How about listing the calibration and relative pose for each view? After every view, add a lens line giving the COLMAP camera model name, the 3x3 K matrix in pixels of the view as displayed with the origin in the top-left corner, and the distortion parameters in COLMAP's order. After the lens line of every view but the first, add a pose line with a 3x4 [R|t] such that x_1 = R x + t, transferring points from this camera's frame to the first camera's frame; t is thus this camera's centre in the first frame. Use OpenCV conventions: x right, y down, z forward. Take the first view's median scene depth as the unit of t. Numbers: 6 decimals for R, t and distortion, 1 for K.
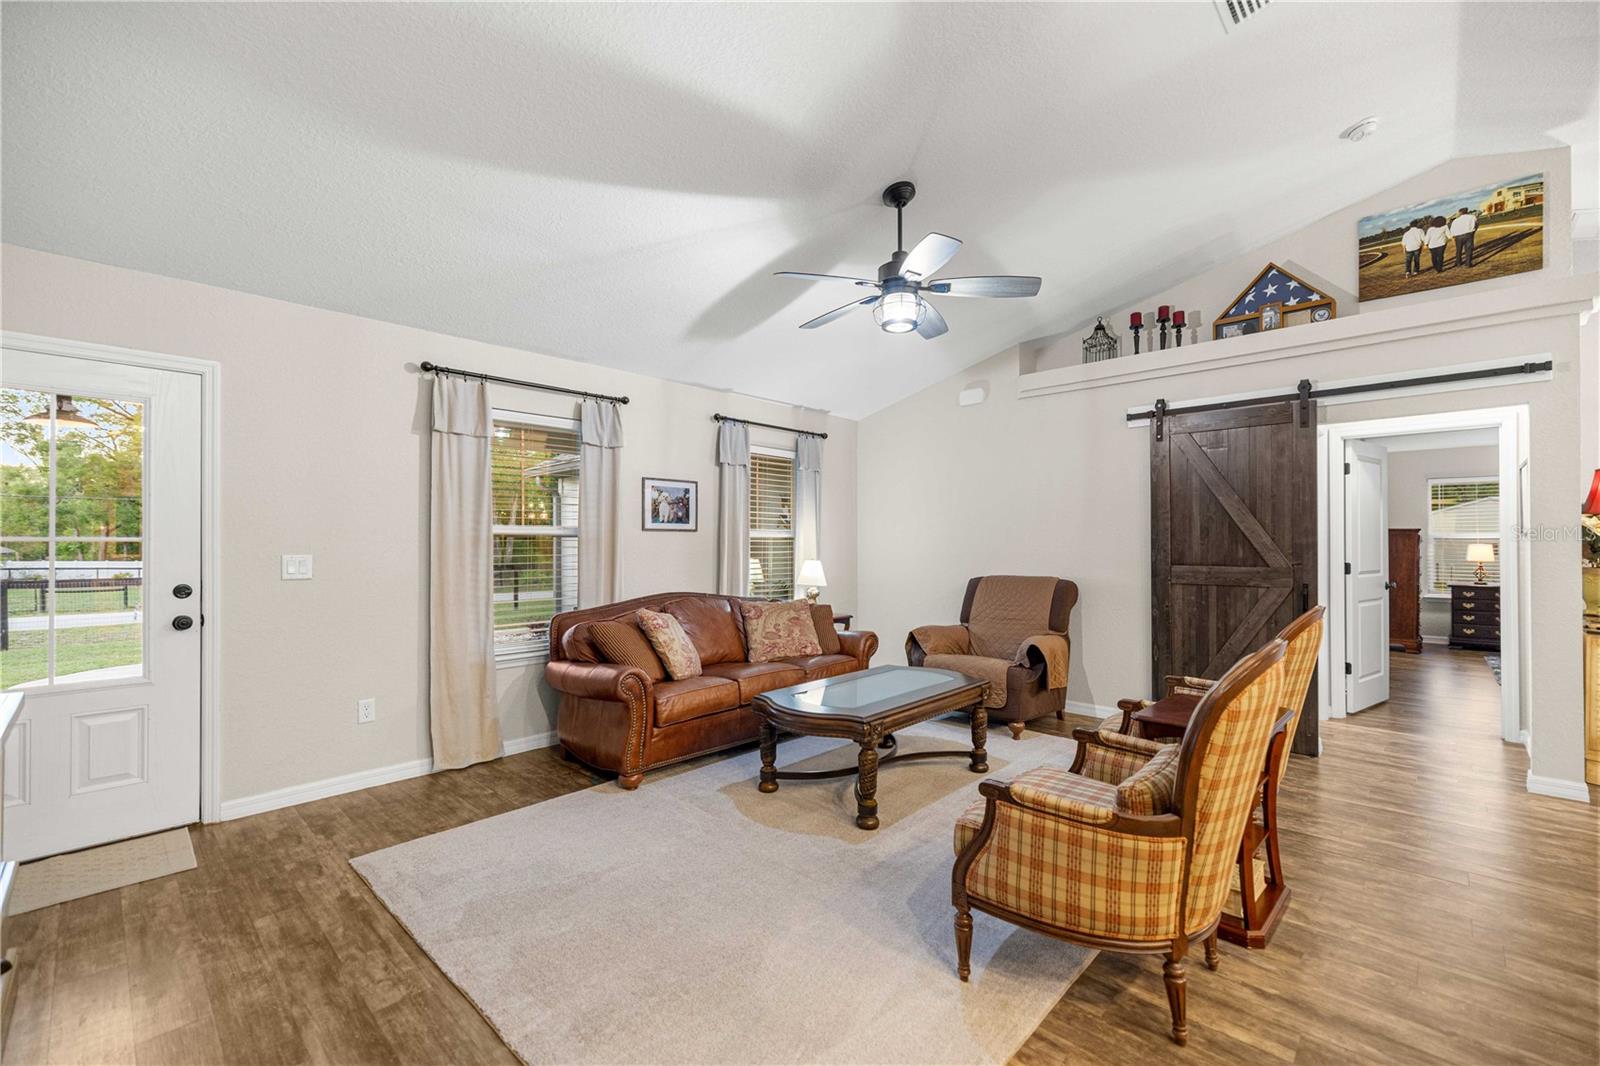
lens RADIAL K [[679.5, 0, 801.0], [0, 679.5, 545.2], [0, 0, 1]] dist [0.001764, 0.000532]
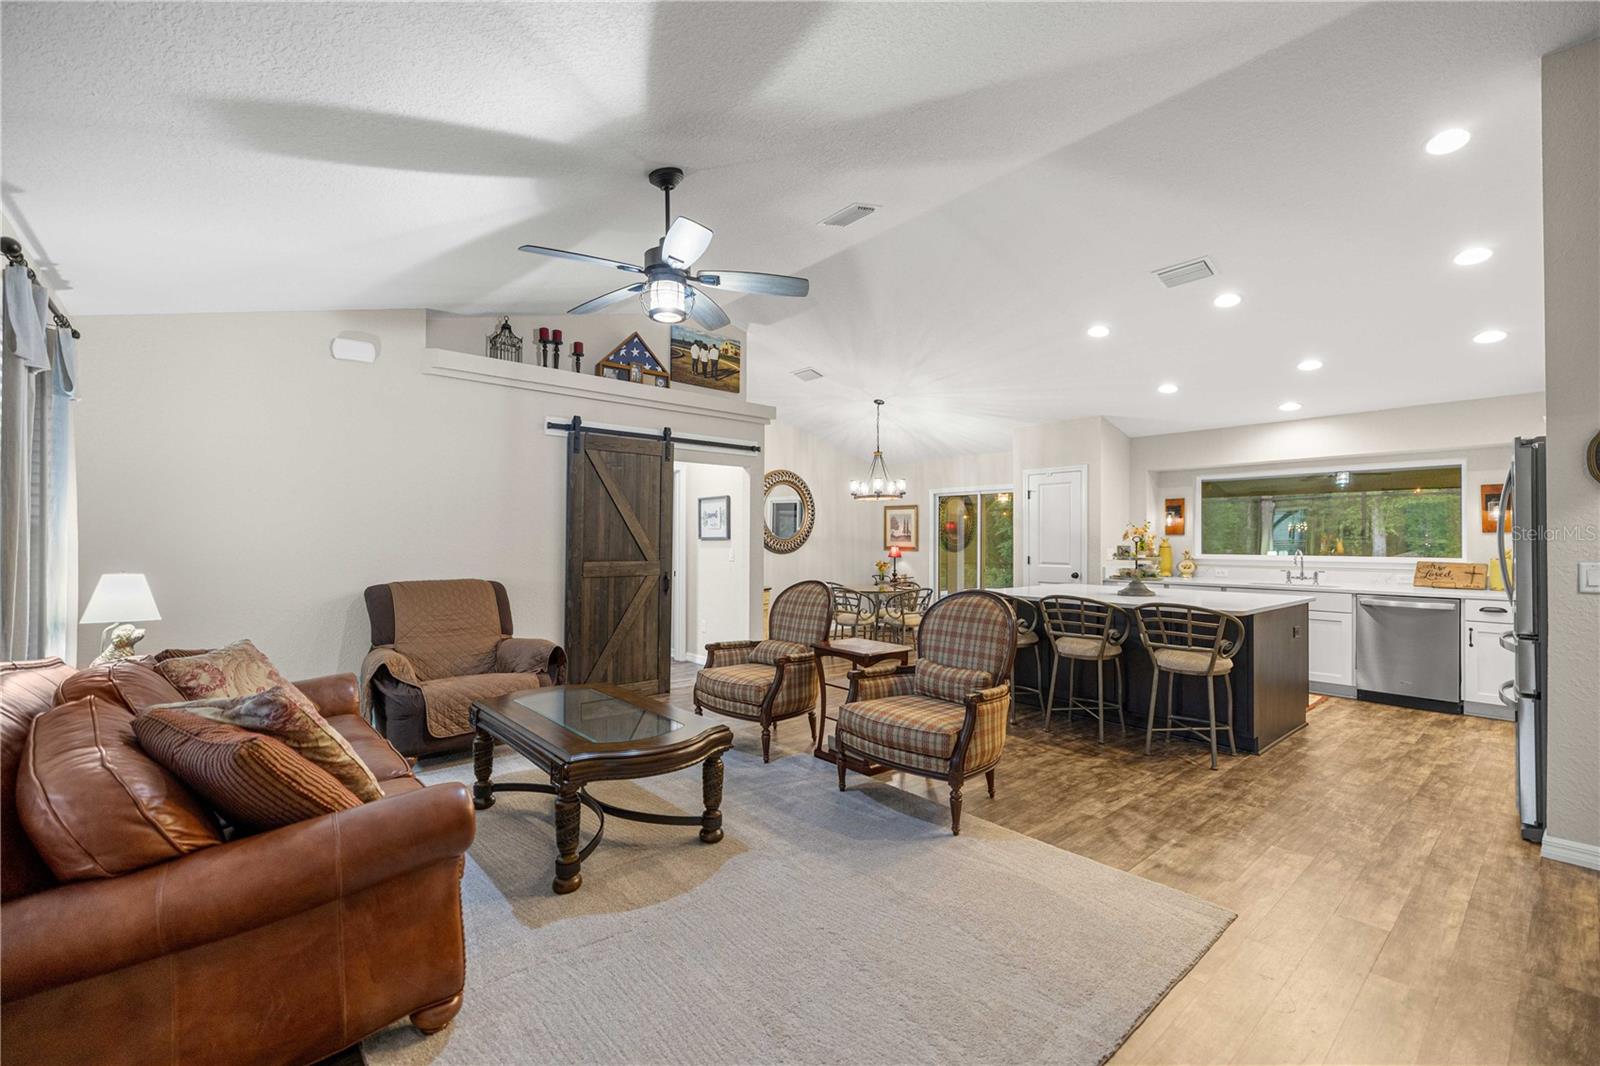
lens RADIAL K [[679.5, 0, 799.5], [0, 679.5, 537.2], [0, 0, 1]] dist [0.001764, 0.000532]
pose [[0.099258, 0.007323, 0.995035, -0.593328], [-0.001282, 0.999973, -0.007232, -0.004677], [-0.995061, -0.000558, 0.099265, 0.545588]]
